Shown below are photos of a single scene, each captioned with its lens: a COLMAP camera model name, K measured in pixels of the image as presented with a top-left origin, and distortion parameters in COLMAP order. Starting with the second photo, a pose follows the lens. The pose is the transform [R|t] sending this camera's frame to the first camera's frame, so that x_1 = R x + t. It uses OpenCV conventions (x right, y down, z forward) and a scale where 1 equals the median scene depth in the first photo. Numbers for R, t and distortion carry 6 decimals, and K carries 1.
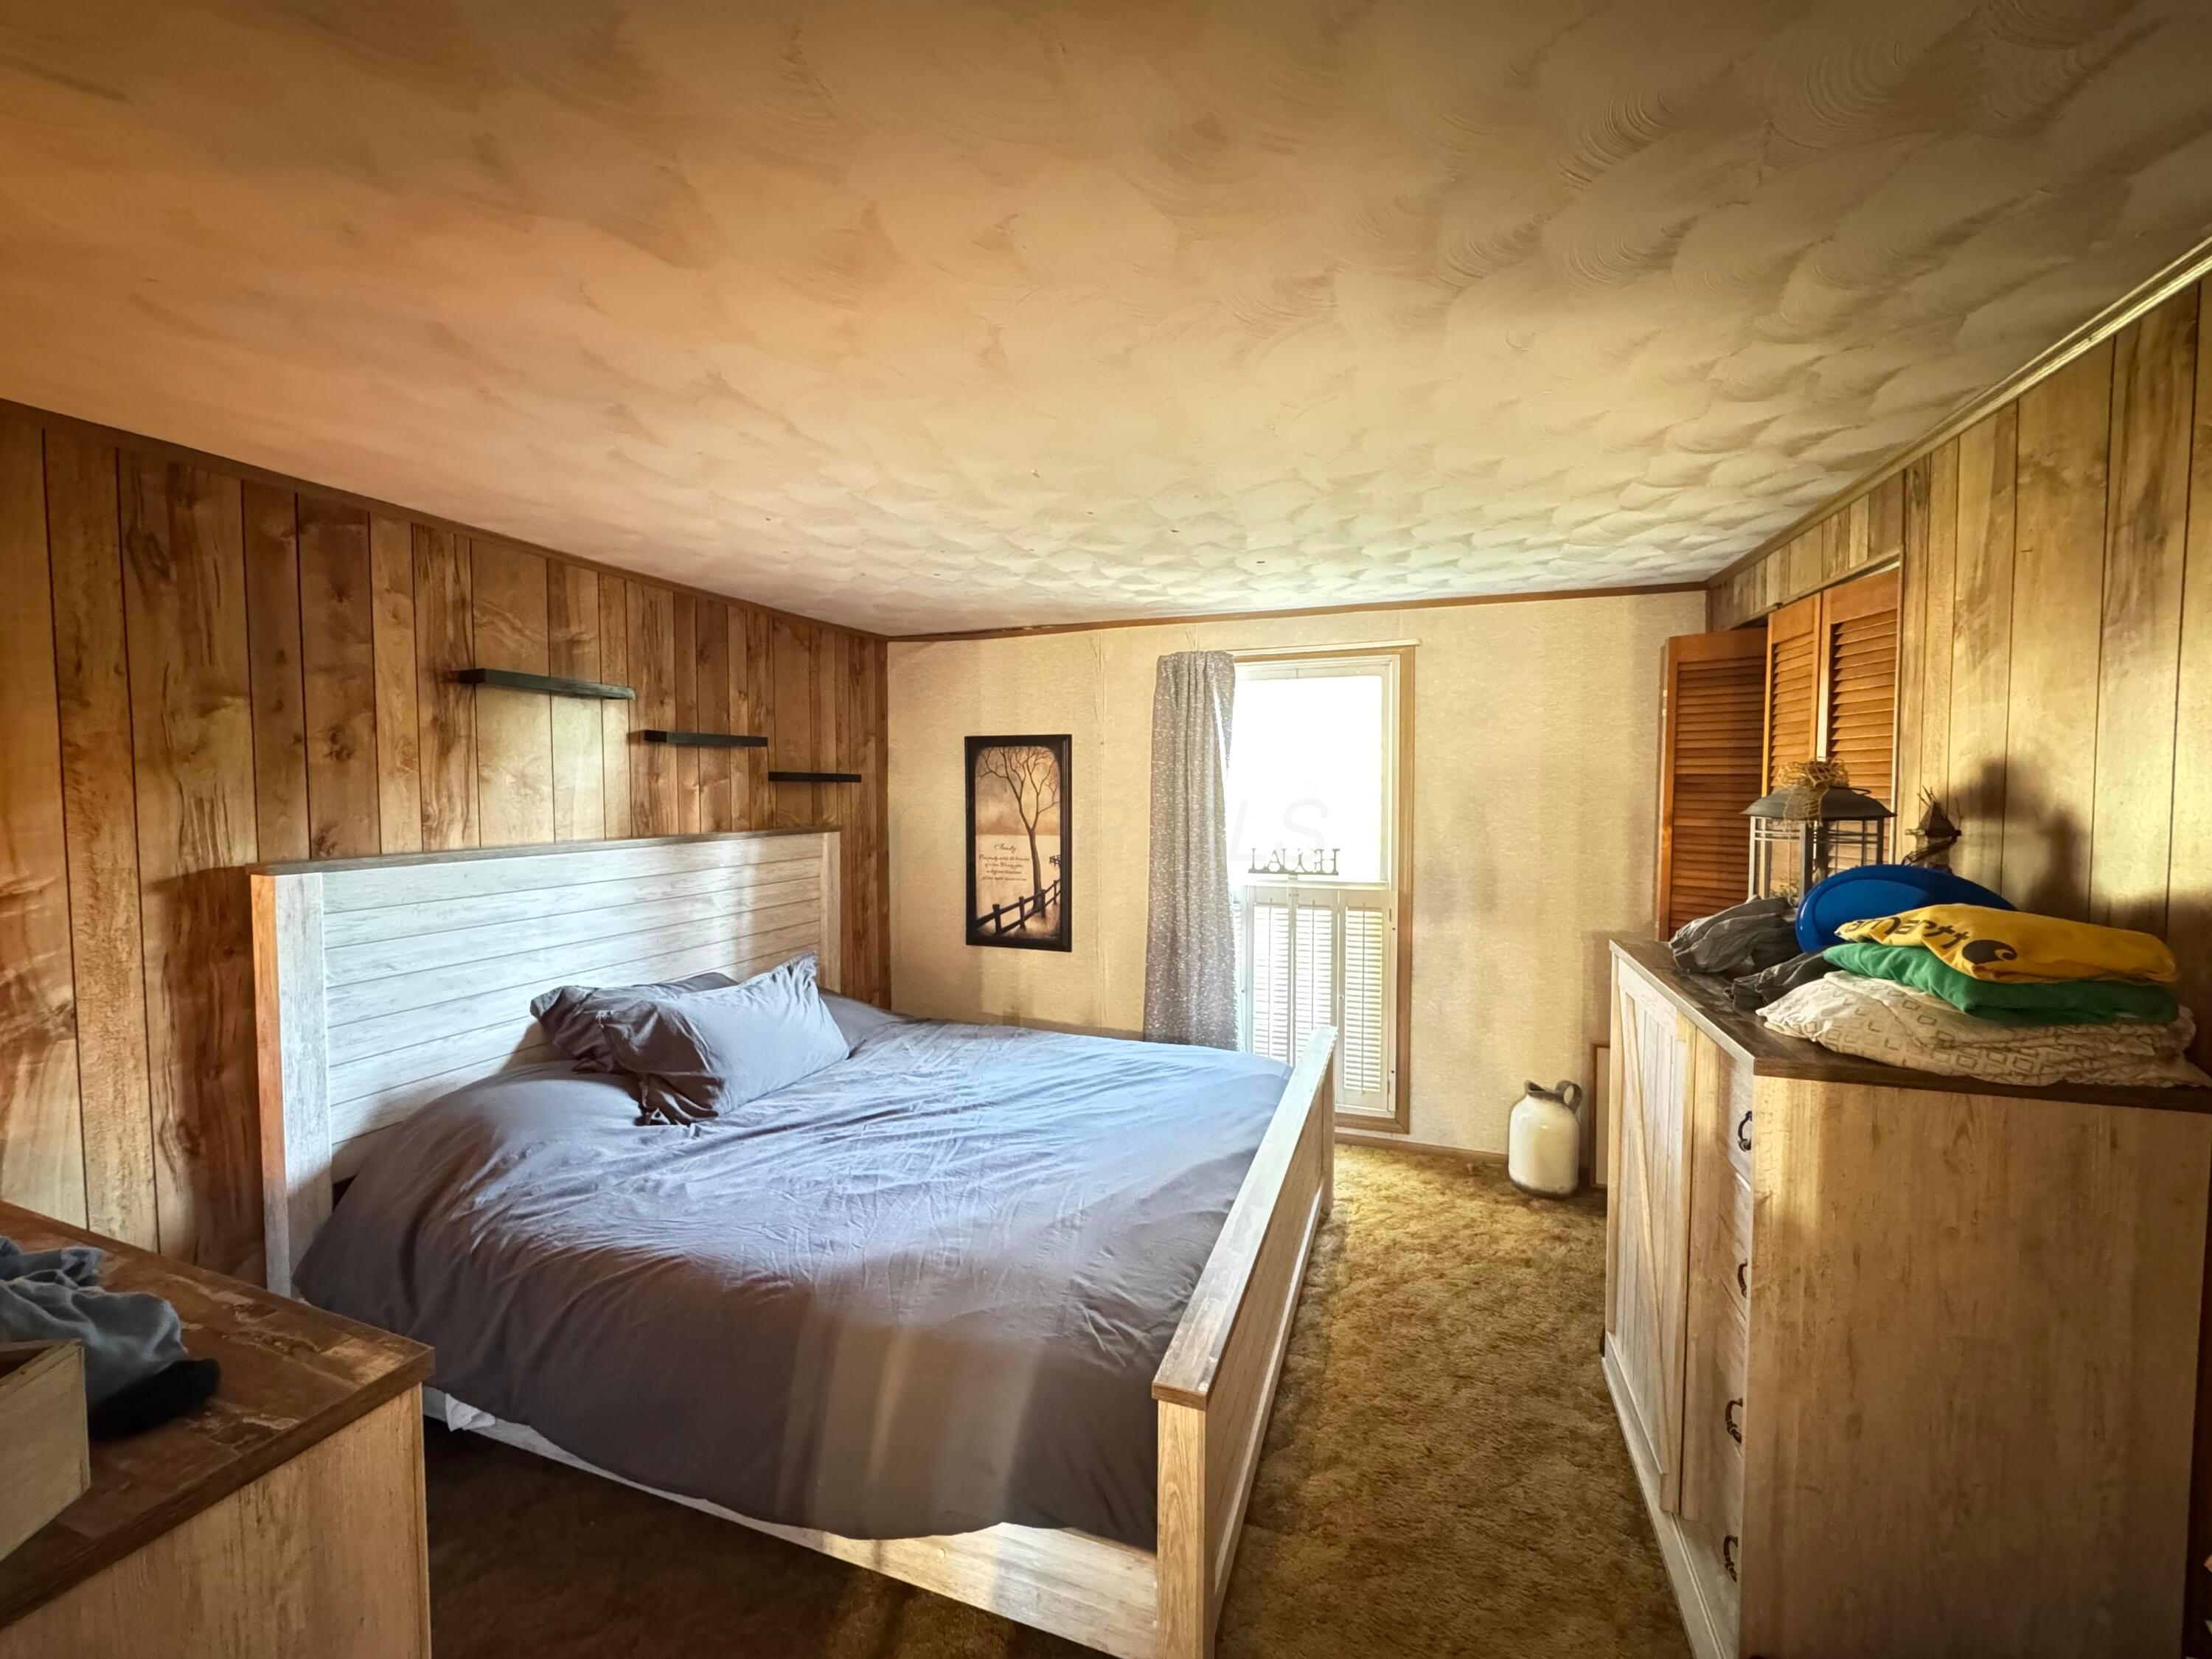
lens RADIAL K [[879.2, 0, 1106.0], [0, 879.2, 829.5], [0, 0, 1]] dist [-0.002290, -0.000326]
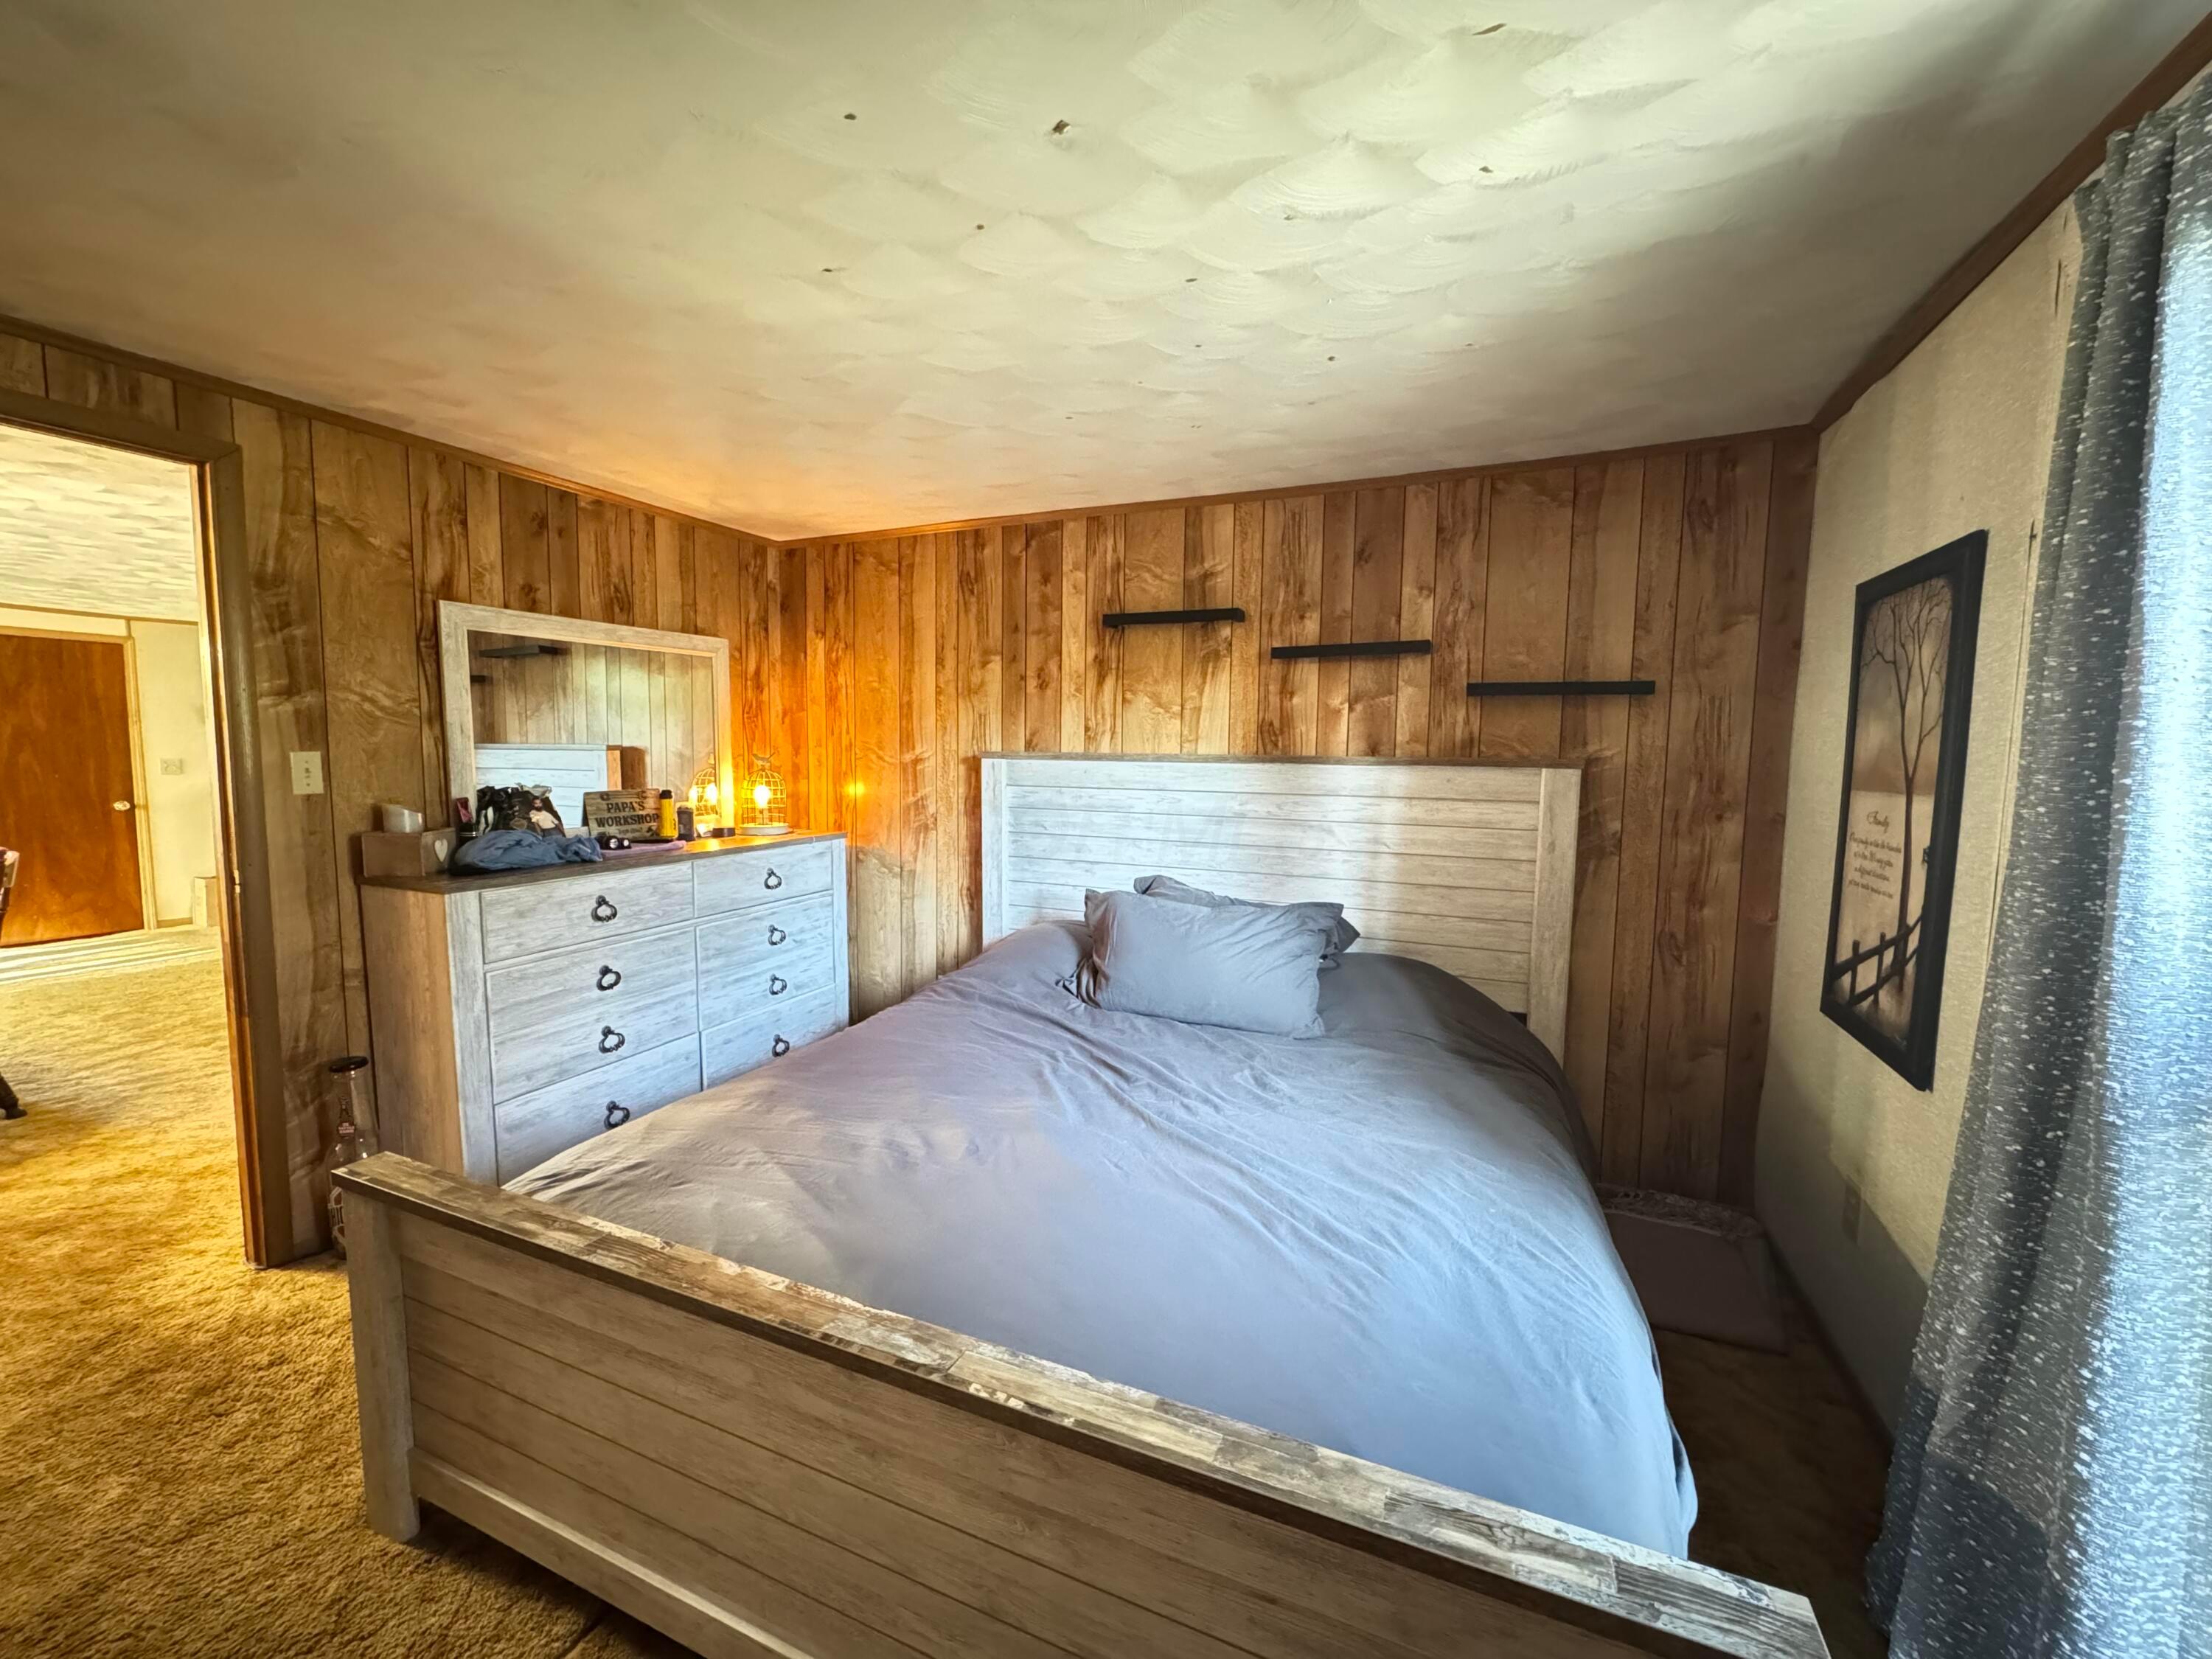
lens RADIAL K [[879.2, 0, 1106.0], [0, 879.2, 829.5], [0, 0, 1]] dist [-0.002290, -0.000326]
pose [[-0.060783, 0.088874, -0.994187, 0.588870], [-0.061190, 0.993823, 0.092583, 0.013042], [0.996274, 0.066461, -0.054969, 1.041356]]
